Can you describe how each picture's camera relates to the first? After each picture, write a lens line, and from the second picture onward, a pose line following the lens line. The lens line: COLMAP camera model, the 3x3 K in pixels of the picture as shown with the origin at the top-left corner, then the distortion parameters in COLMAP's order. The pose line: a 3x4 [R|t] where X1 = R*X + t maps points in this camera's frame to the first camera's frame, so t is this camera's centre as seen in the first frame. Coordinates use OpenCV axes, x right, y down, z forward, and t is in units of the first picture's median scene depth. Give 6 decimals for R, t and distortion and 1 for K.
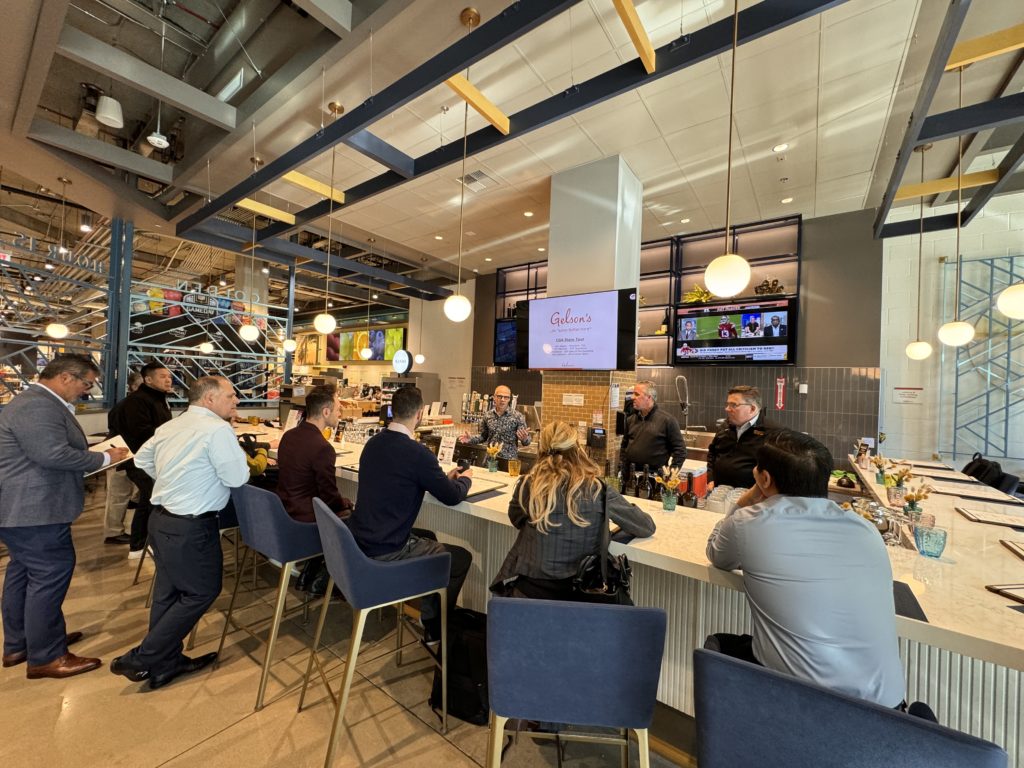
lens RADIAL K [[408.1, 0, 512.0], [0, 408.1, 384.0], [0, 0, 1]] dist [0.008884, 0.000268]
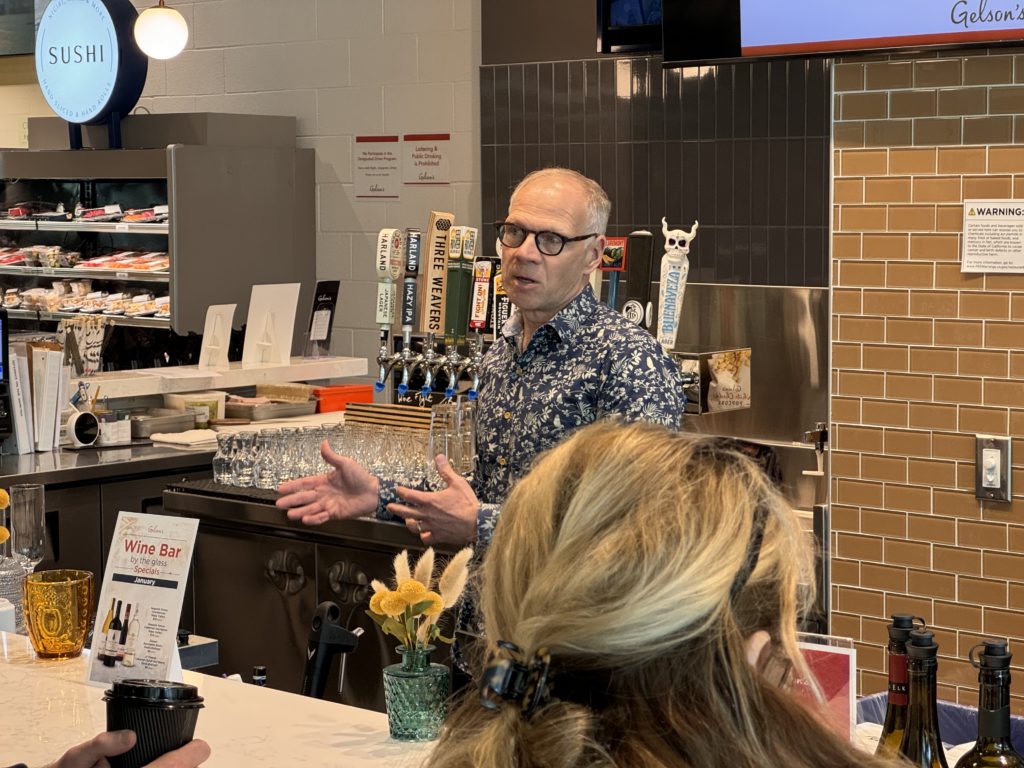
lens RADIAL K [[2283.9, 0, 512.0], [0, 2283.9, 384.0], [0, 0, 1]] dist [0.034051, 2.382730]
pose [[0.990873, -0.034059, -0.130425, 0.060176], [0.046334, 0.994656, 0.092266, 0.003528], [0.126586, -0.097467, 0.987156, 0.099596]]
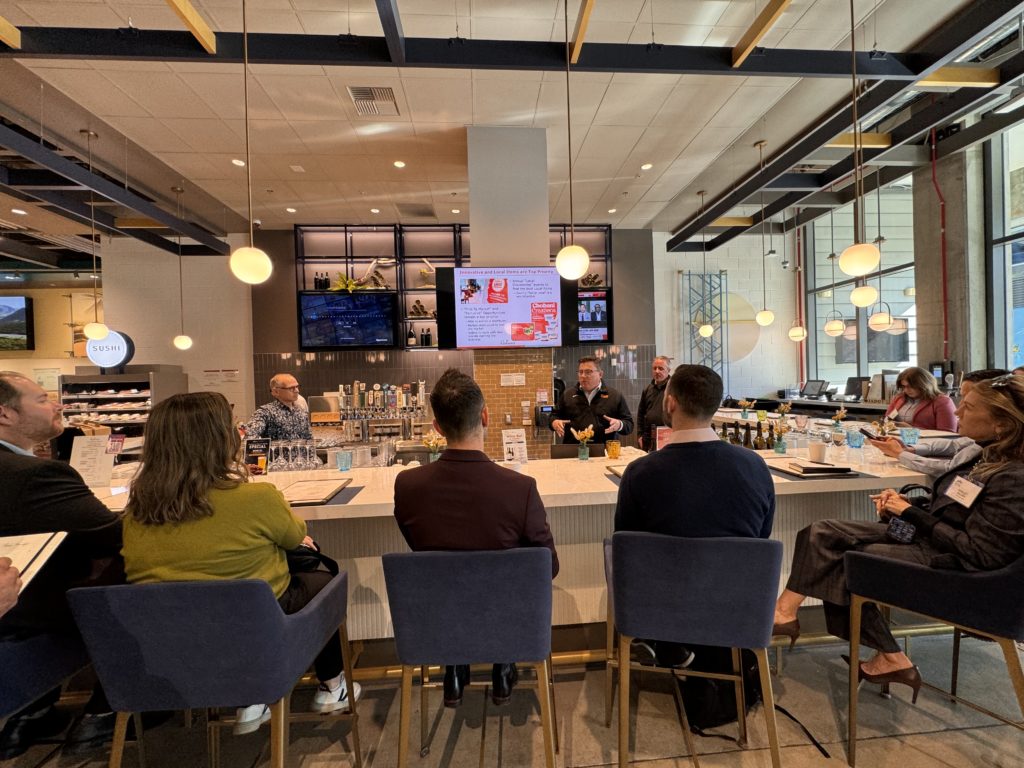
lens RADIAL K [[408.1, 0, 512.0], [0, 408.1, 384.0], [0, 0, 1]] dist [0.008884, 0.000268]
pose [[0.762416, -0.071548, 0.643120, -0.404876], [0.052866, 0.997433, 0.048294, 0.002176], [-0.644925, -0.002821, 0.764241, 0.247659]]
